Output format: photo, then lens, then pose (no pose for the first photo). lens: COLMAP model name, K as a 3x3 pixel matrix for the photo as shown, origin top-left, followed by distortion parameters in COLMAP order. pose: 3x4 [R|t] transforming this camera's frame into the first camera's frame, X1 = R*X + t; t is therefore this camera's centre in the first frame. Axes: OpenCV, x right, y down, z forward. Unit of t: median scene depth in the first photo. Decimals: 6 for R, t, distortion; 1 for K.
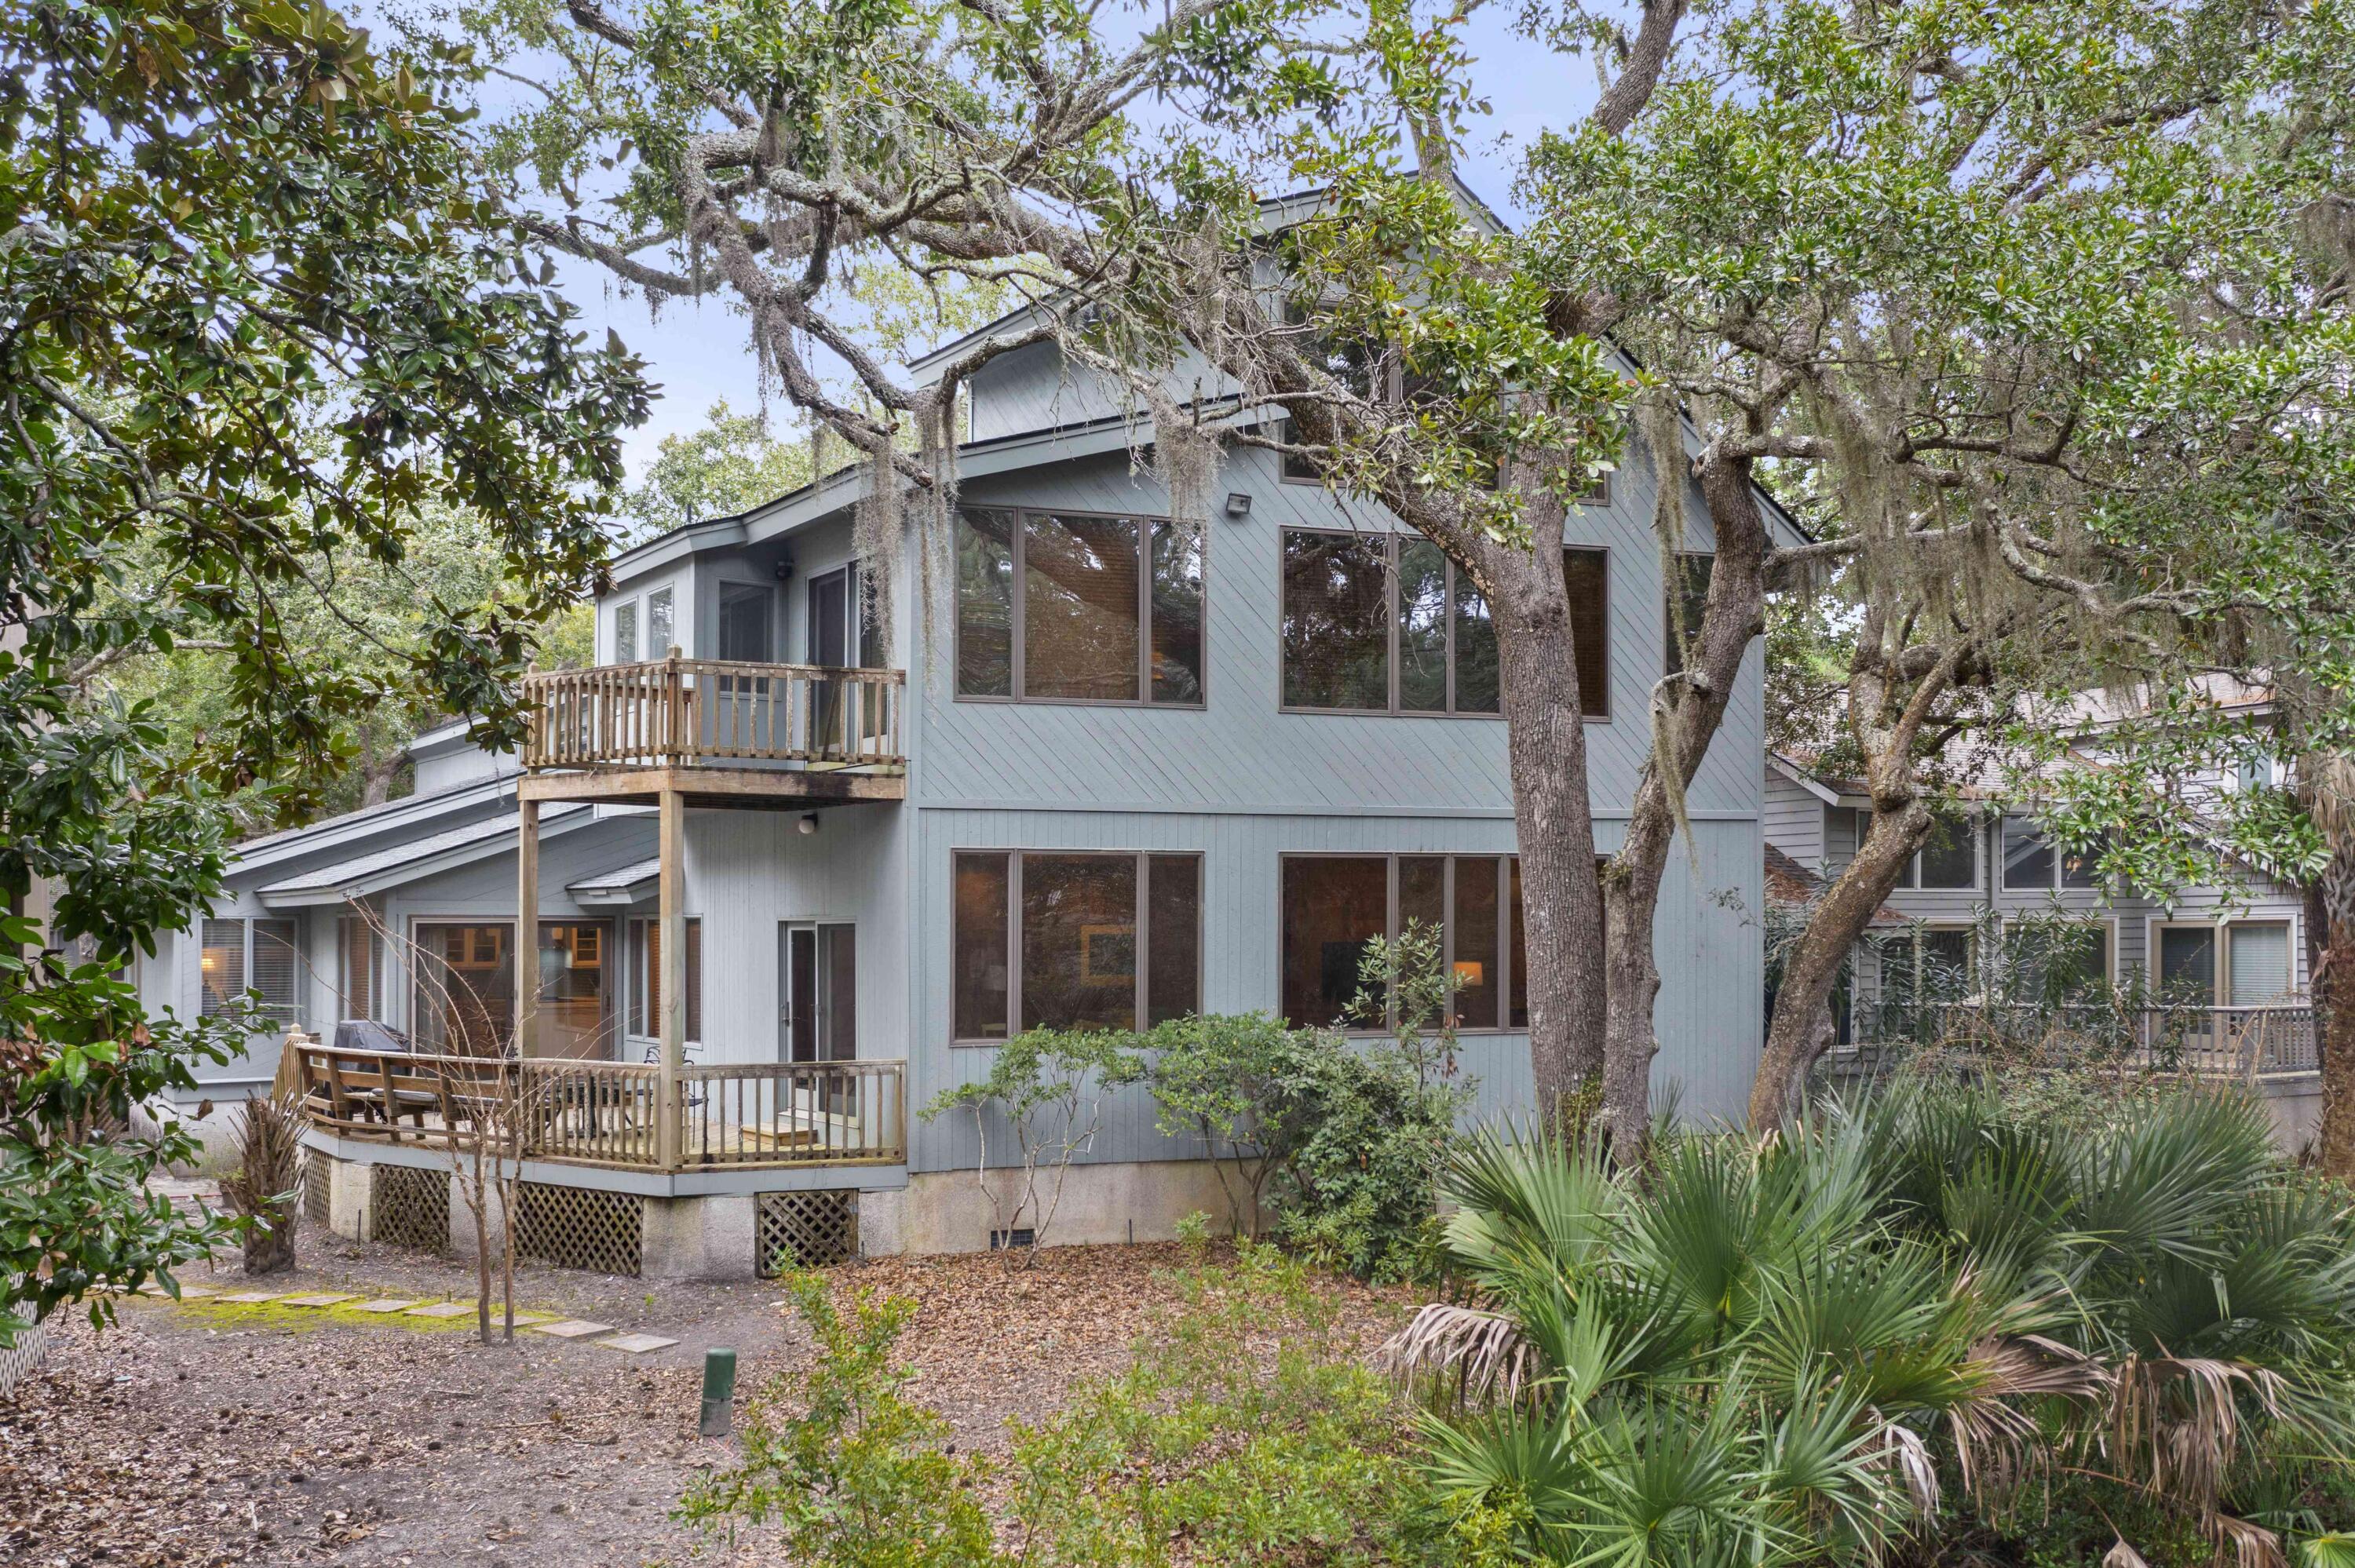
lens RADIAL K [[1905.6, 0, 1177.5], [0, 1905.6, 784.0], [0, 0, 1]] dist [0.045555, 0.000526]
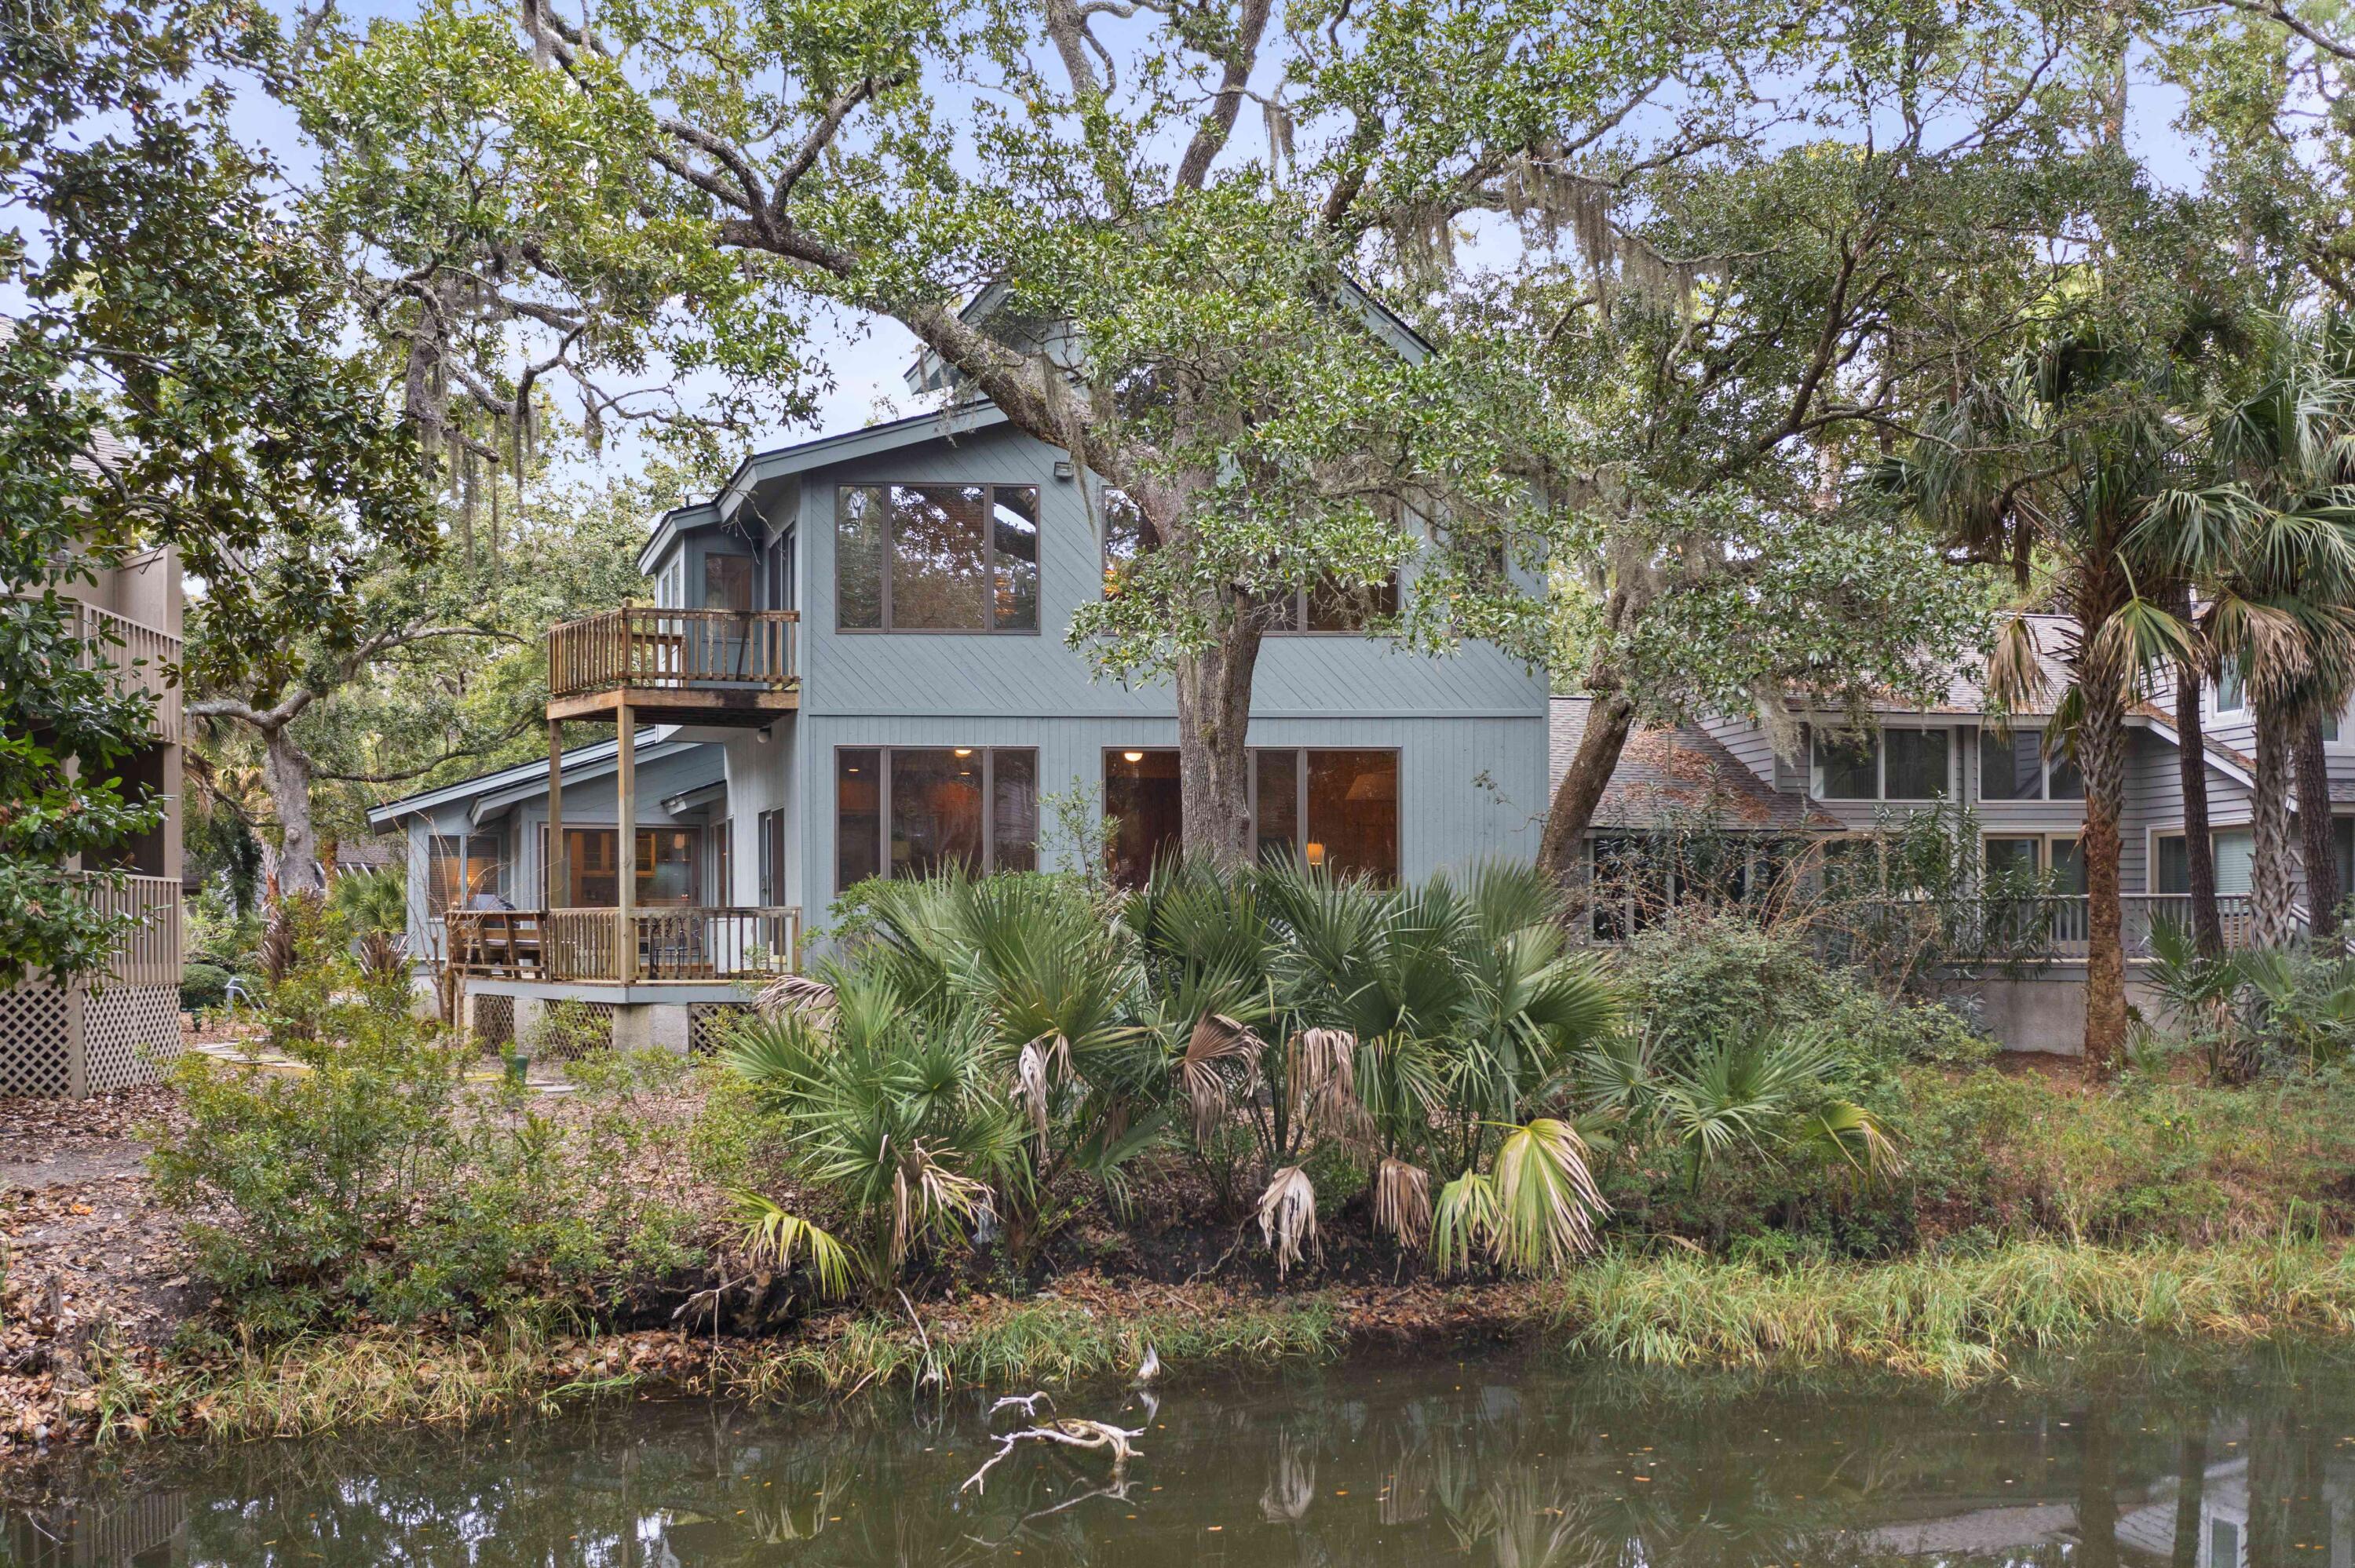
lens RADIAL K [[1897.5, 0, 1177.5], [0, 1897.5, 784.0], [0, 0, 1]] dist [-0.002763, -0.001011]
pose [[0.974913, -0.019300, -0.221750, 0.396465], [0.019714, 0.999806, -0.000347, 0.064643], [0.221714, -0.004033, 0.975103, -0.212968]]
